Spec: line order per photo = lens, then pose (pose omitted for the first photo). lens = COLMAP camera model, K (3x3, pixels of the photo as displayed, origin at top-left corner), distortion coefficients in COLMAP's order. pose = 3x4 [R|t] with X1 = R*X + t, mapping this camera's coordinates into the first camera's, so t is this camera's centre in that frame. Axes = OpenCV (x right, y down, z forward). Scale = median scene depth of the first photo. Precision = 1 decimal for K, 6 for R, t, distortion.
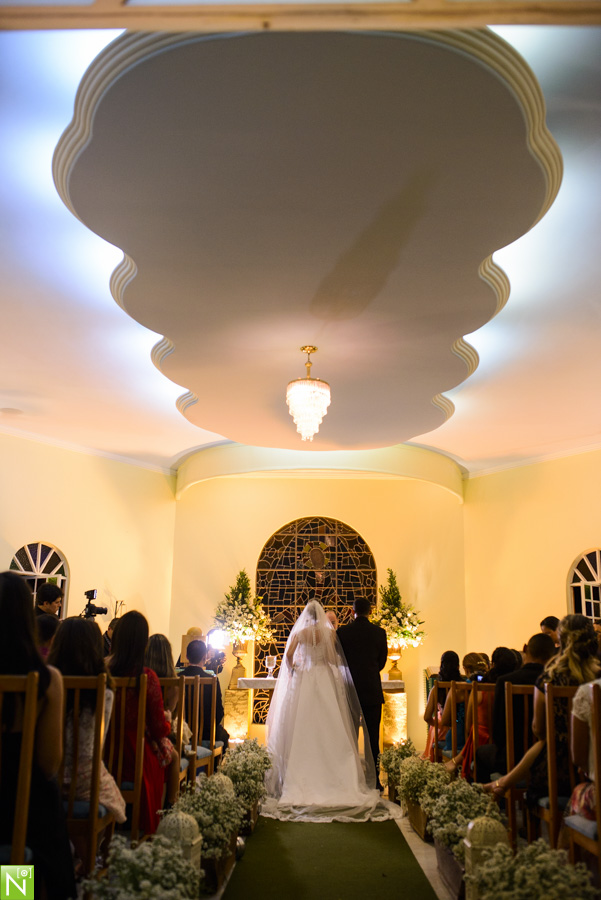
lens RADIAL K [[847.0, 0, 300.5], [0, 847.0, 450.0], [0, 0, 1]] dist [-0.044045, 0.022584]
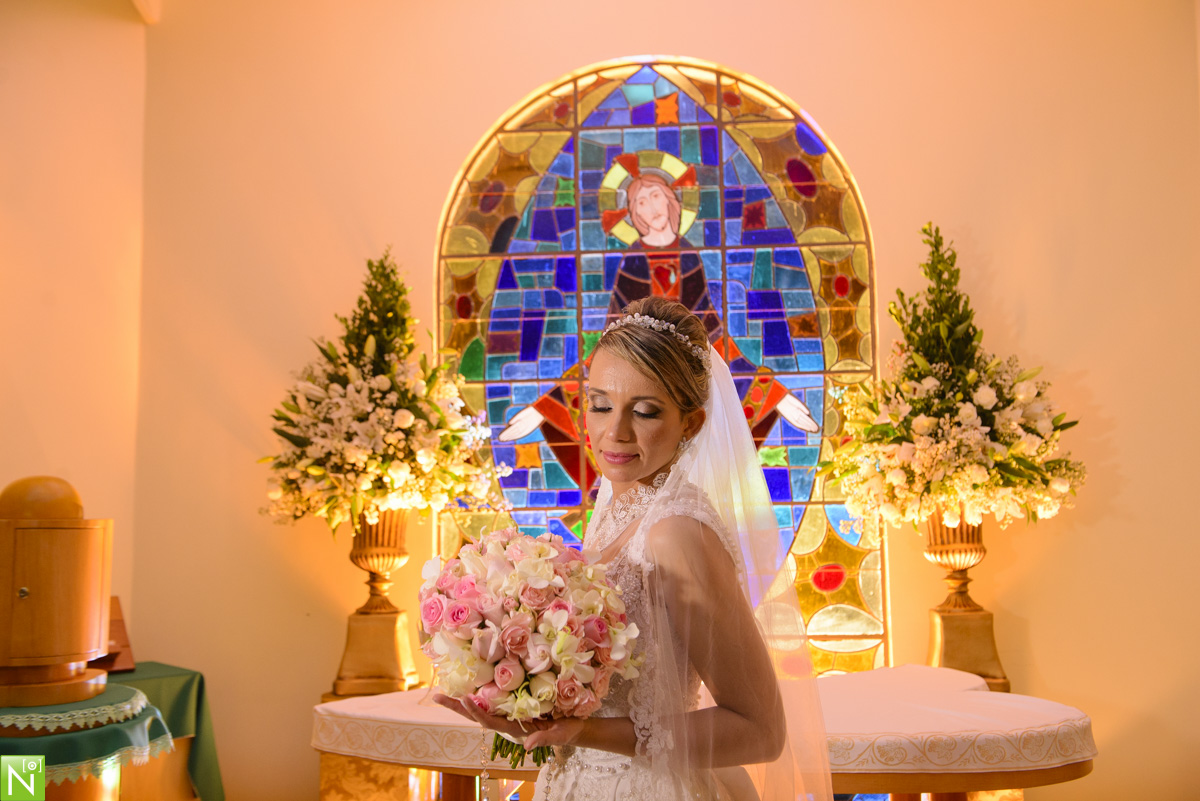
lens RADIAL K [[1129.3, 0, 600.0], [0, 1129.3, 400.5], [0, 0, 1]] dist [-0.044045, 0.022584]
pose [[0.999491, -0.030543, -0.009236, 0.003773], [0.031679, 0.984508, 0.172456, 0.132198], [0.003826, -0.172661, 0.984974, 0.656470]]
